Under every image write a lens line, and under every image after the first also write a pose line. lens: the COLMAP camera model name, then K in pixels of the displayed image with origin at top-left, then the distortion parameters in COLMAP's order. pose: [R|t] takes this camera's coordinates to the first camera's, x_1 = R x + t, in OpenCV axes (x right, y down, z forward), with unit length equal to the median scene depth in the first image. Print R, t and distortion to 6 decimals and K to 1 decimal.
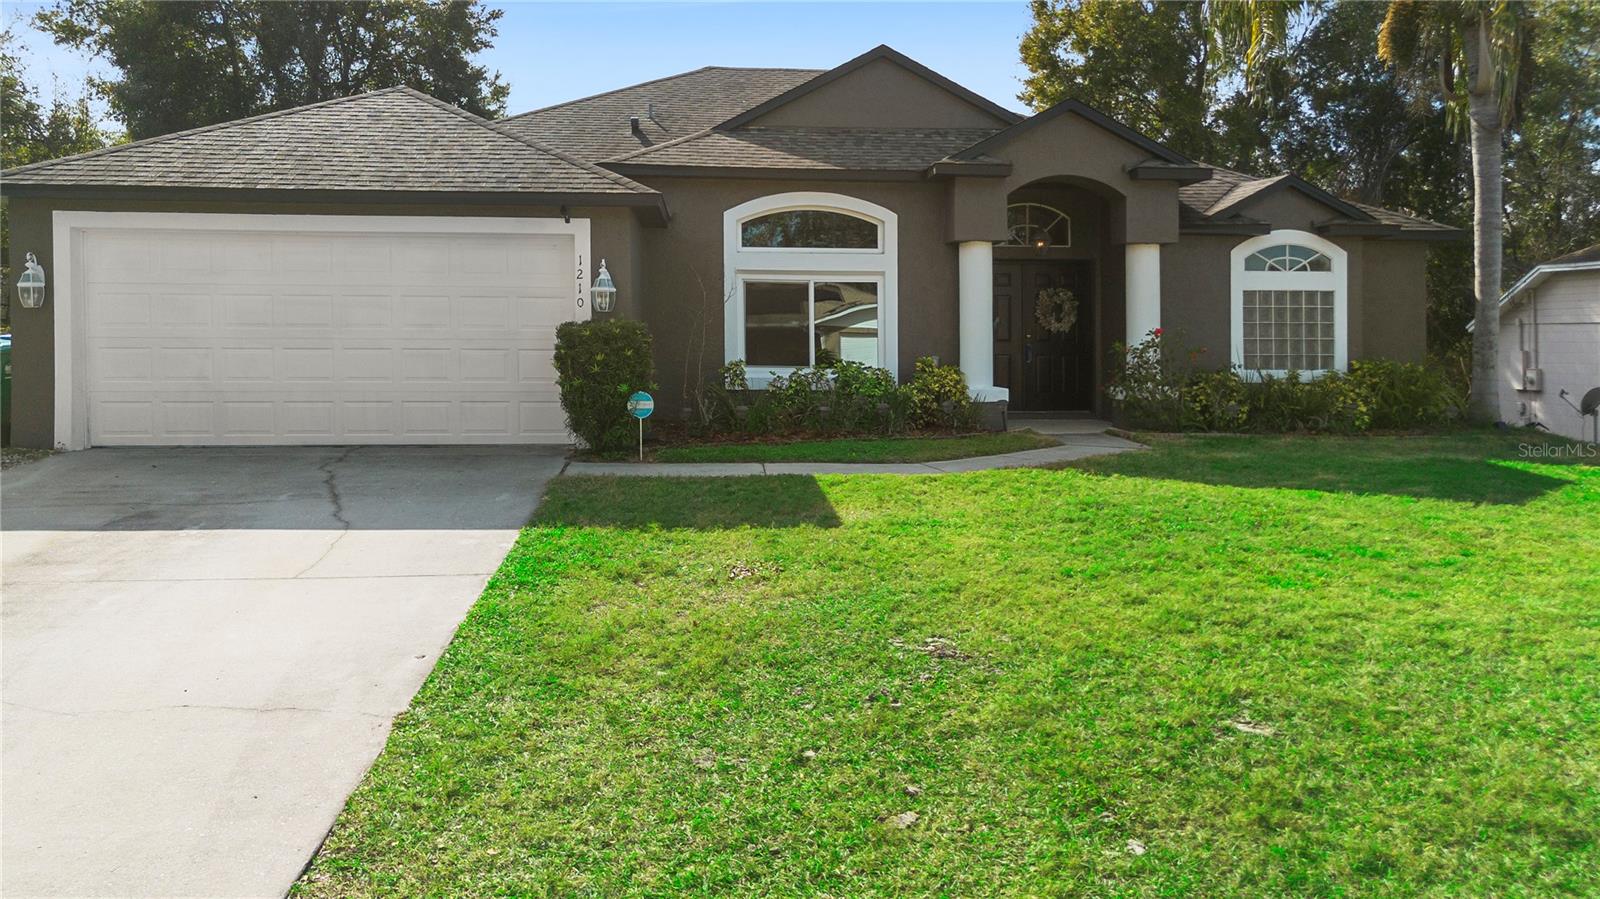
lens RADIAL K [[1173.6, 0, 755.5], [0, 1173.6, 334.5], [0, 0, 1]] dist [0.068619, -0.059481]
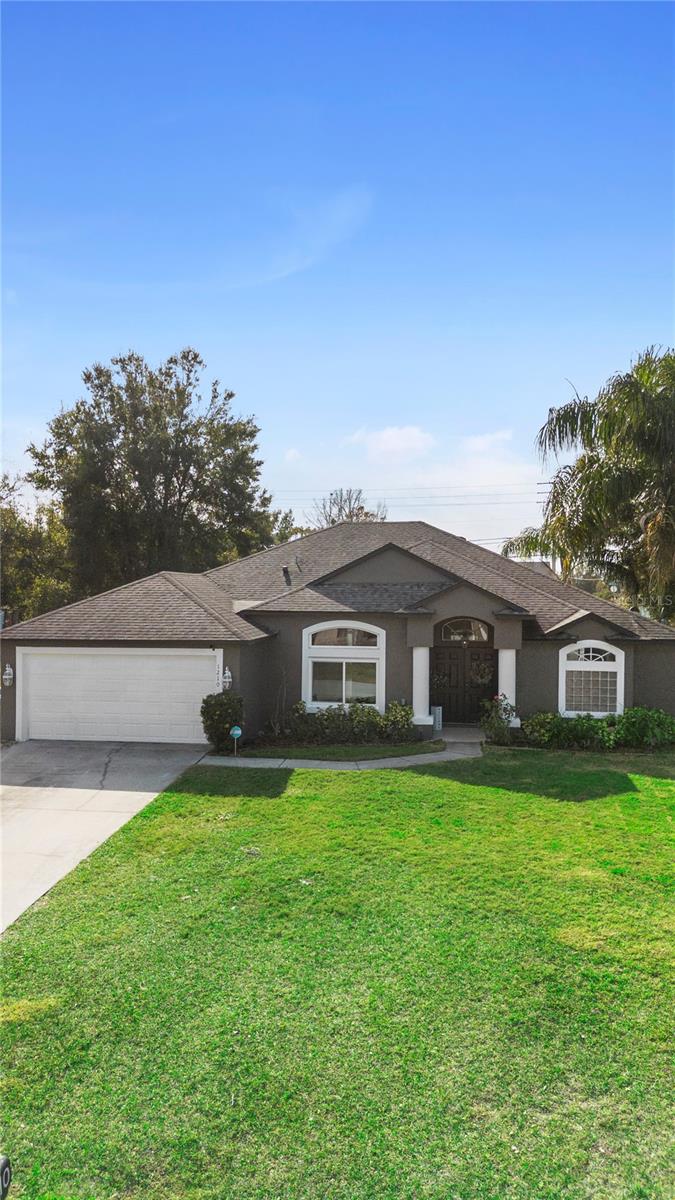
lens RADIAL K [[854.2, 0, 337.5], [0, 854.2, 600.0], [0, 0, 1]] dist [0.246698, -0.539841]
pose [[0.975763, 0.015016, -0.218316, 0.374424], [-0.009584, 0.999618, 0.025918, -0.198664], [0.218622, -0.023197, 0.975534, -0.514412]]
